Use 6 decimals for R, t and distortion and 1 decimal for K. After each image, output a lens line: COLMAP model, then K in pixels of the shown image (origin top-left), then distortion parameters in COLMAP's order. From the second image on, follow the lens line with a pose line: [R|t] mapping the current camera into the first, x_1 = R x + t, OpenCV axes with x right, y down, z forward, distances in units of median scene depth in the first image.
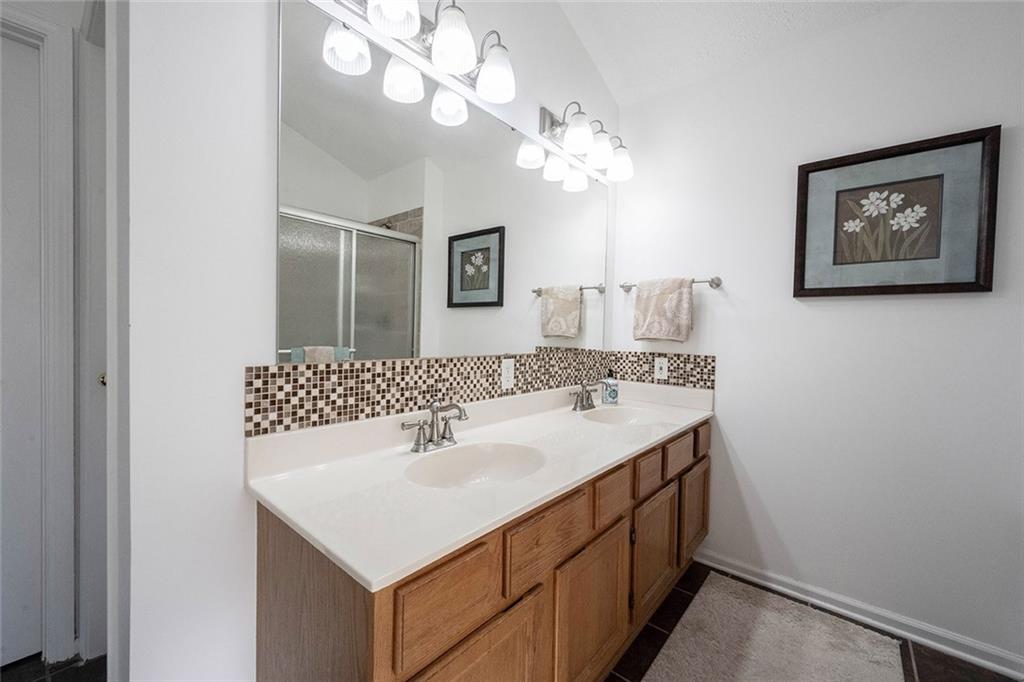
lens RADIAL K [[409.0, 0, 510.8], [0, 409.0, 338.2], [0, 0, 1]] dist [0.002336, -0.000200]
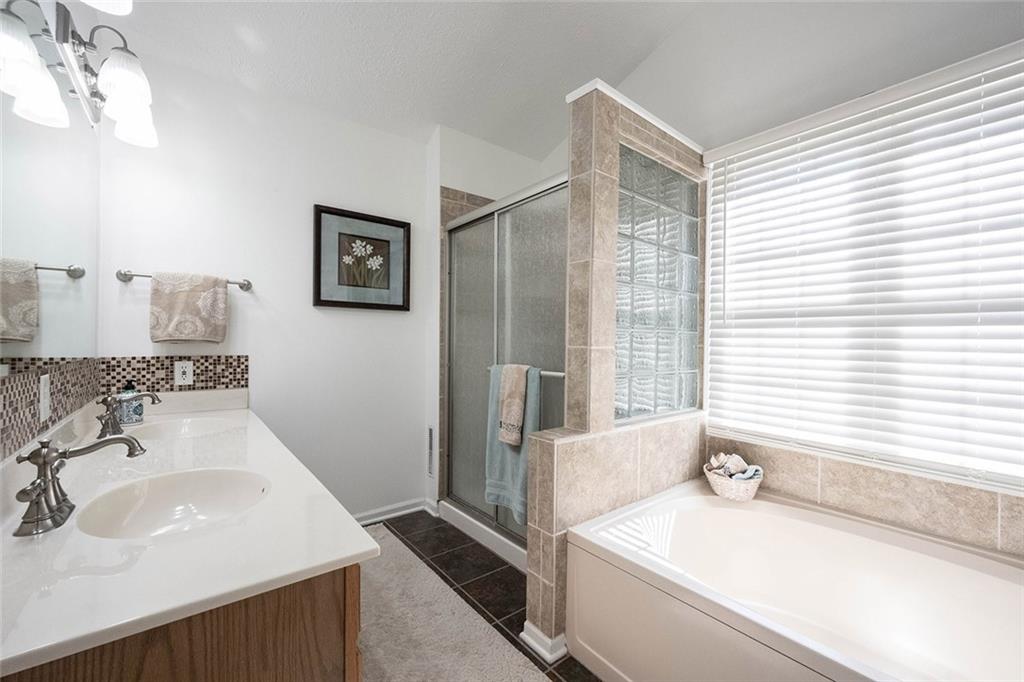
lens RADIAL K [[409.0, 0, 496.2], [0, 409.0, 344.0], [0, 0, 1]] dist [0.002336, -0.000200]
pose [[0.216102, -0.023187, 0.976095, -0.380605], [0.015667, 0.999672, 0.020279, 0.002532], [-0.976245, 0.010910, 0.216395, 0.142770]]
